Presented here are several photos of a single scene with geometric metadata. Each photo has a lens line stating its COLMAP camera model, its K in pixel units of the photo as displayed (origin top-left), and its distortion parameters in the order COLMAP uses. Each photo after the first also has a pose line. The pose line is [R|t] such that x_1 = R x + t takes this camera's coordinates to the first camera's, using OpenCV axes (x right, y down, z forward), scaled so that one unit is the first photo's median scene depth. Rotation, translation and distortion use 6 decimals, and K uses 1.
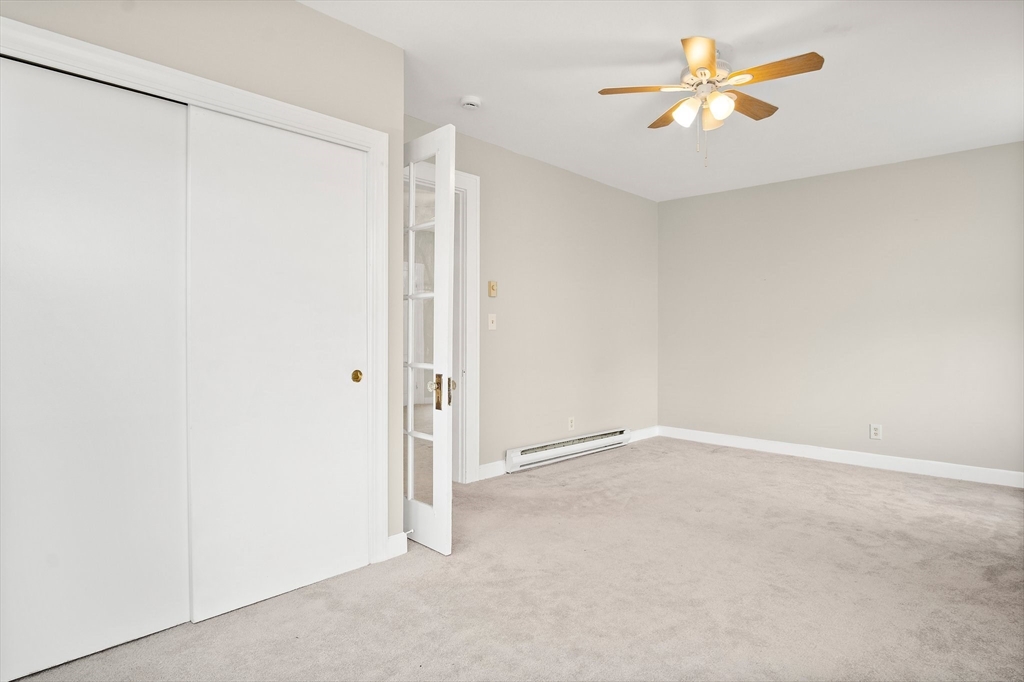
lens RADIAL K [[552.9, 0, 512.9], [0, 552.9, 340.6], [0, 0, 1]] dist [-0.000368, -0.000087]
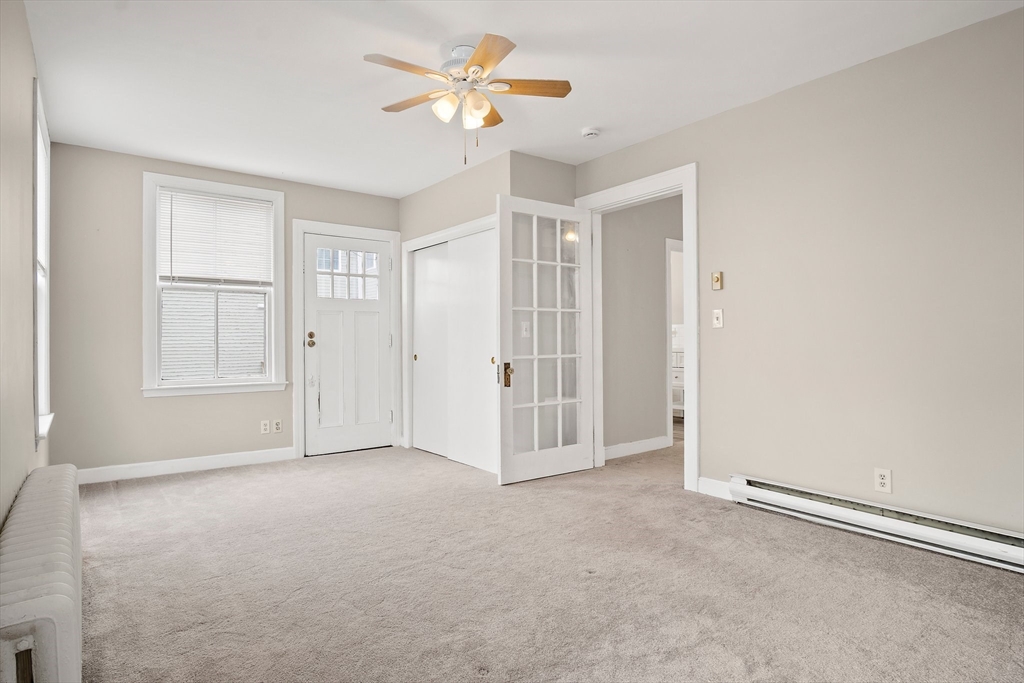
lens RADIAL K [[552.9, 0, 512.6], [0, 552.9, 339.7], [0, 0, 1]] dist [-0.000368, -0.000087]
pose [[-0.145857, -0.000224, -0.989306, 0.837344], [-0.001704, 0.999999, 0.000025, 0.000056], [0.989304, 0.001690, -0.145857, 0.775130]]
